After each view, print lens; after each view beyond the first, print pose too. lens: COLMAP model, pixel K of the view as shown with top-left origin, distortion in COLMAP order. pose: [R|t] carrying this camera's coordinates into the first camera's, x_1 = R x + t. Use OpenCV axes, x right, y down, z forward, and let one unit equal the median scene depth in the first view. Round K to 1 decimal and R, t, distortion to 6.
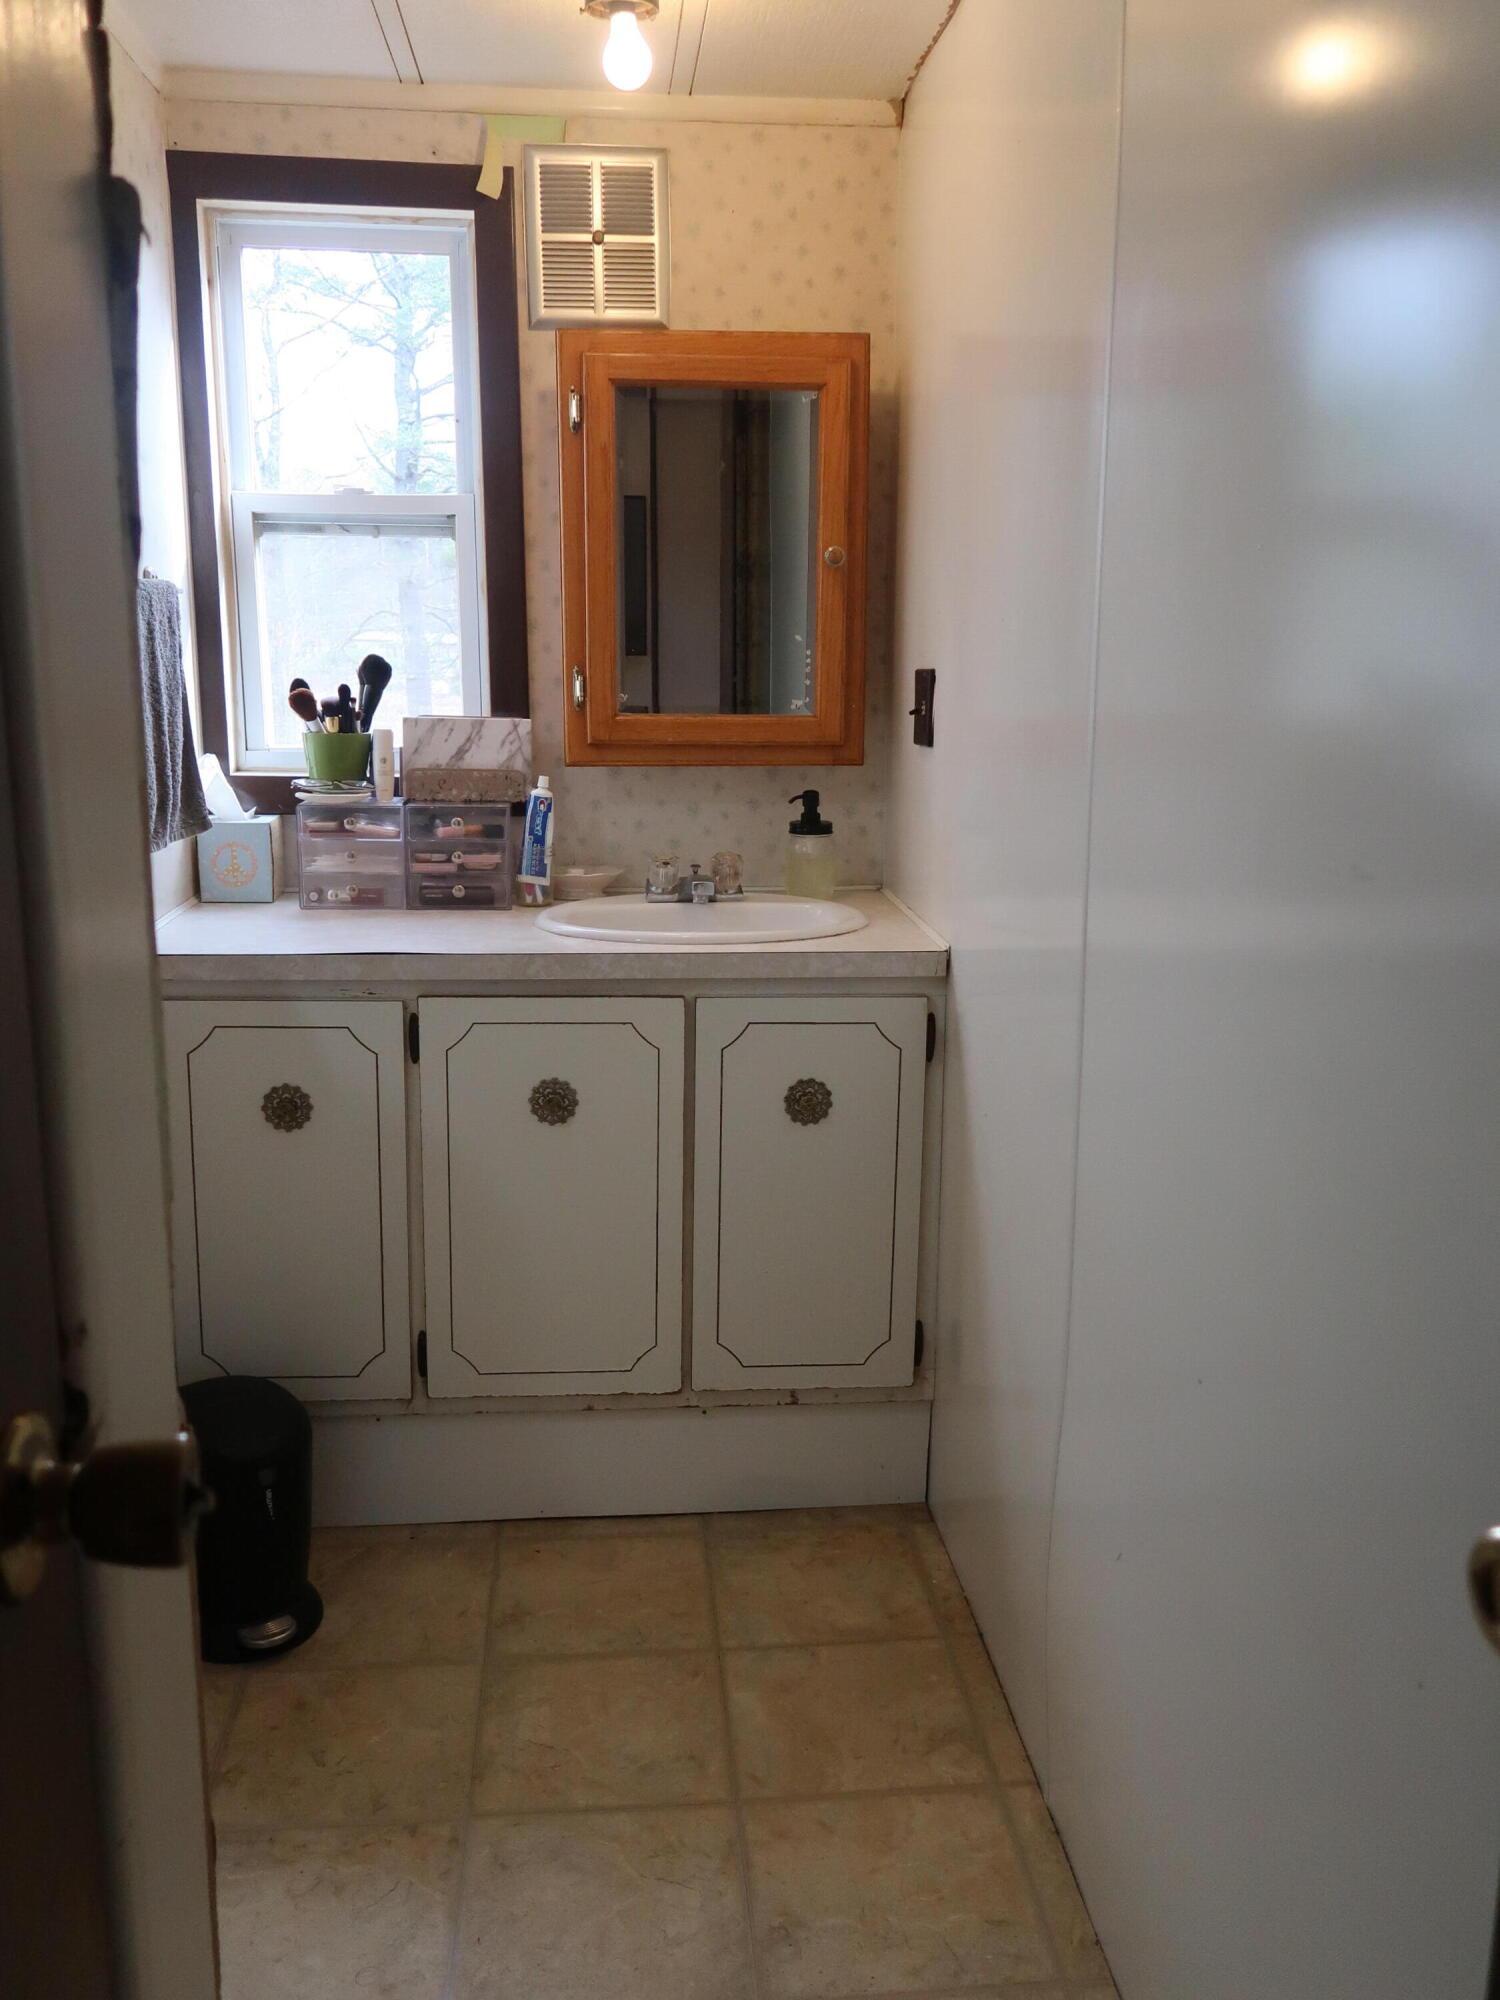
lens RADIAL K [[1738.8, 0, 744.5], [0, 1738.8, 1004.4], [0, 0, 1]] dist [0.019901, -0.006476]
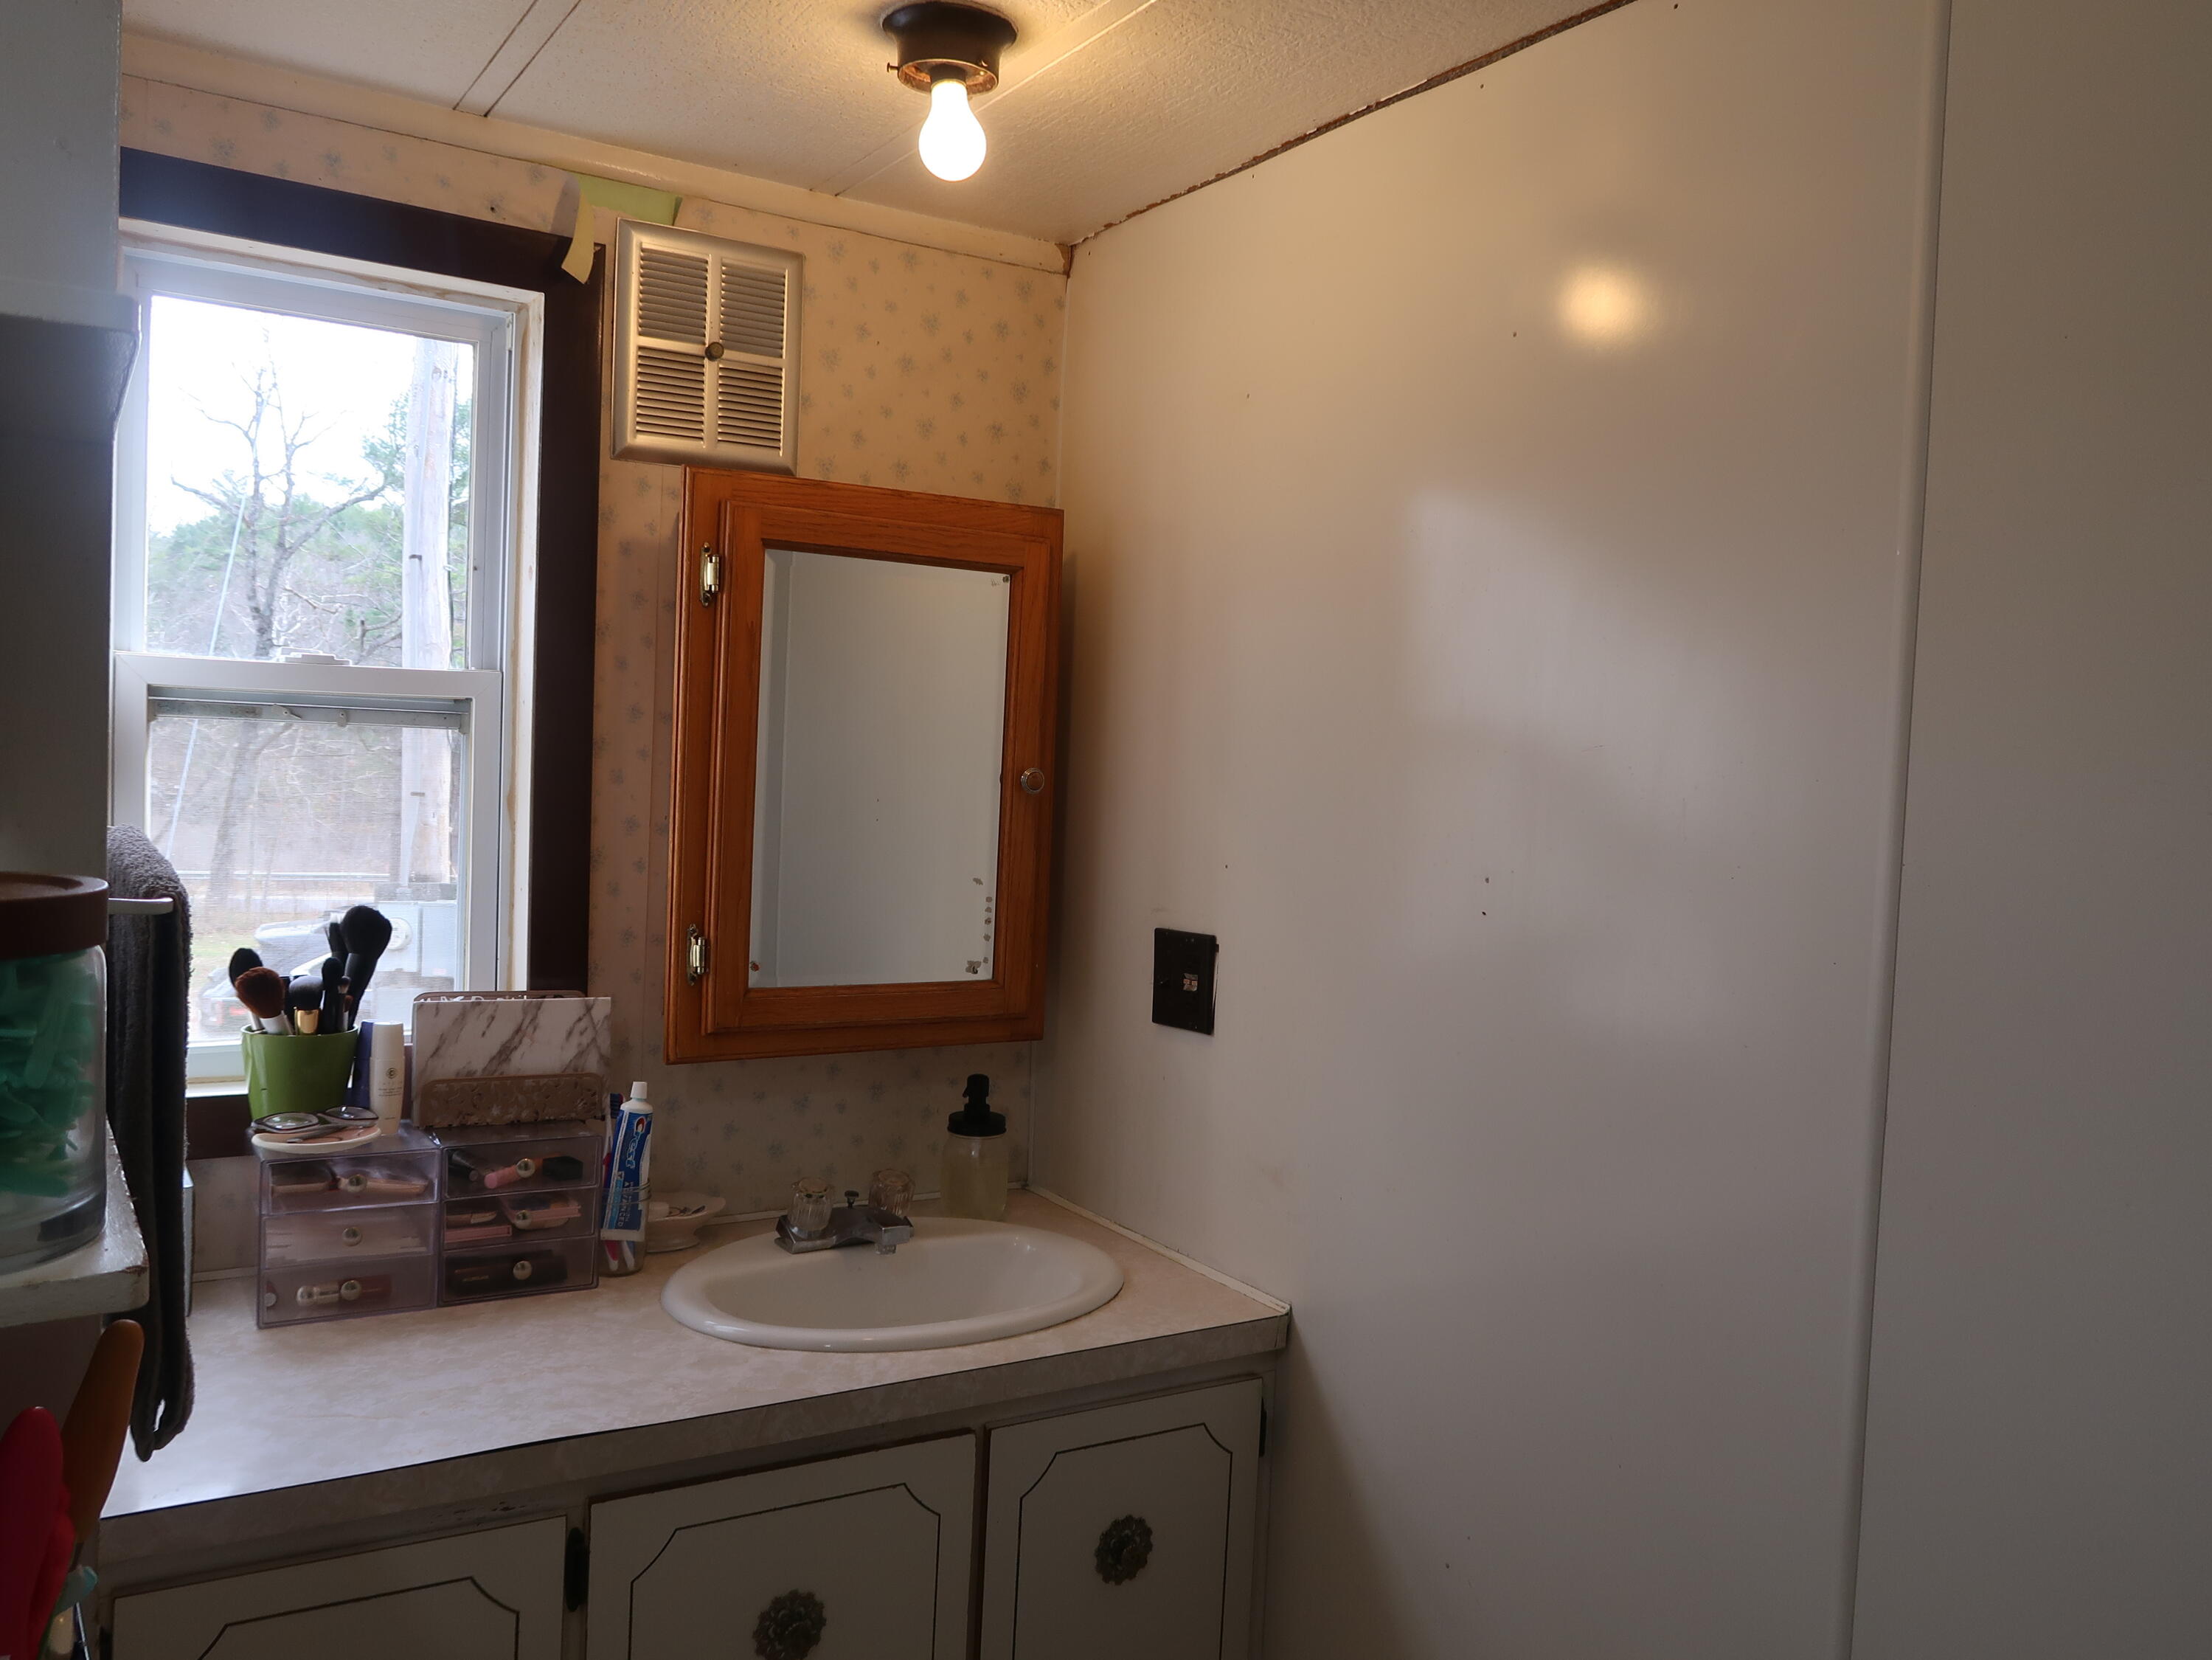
lens RADIAL K [[1716.5, 0, 1104.7], [0, 1716.5, 835.8], [0, 0, 1]] dist [-0.023139, 0.009268]
pose [[0.888865, 0.006831, 0.458119, -0.265222], [0.064194, 0.988169, -0.139287, -0.122719], [-0.453650, 0.153216, 0.877910, 0.314293]]
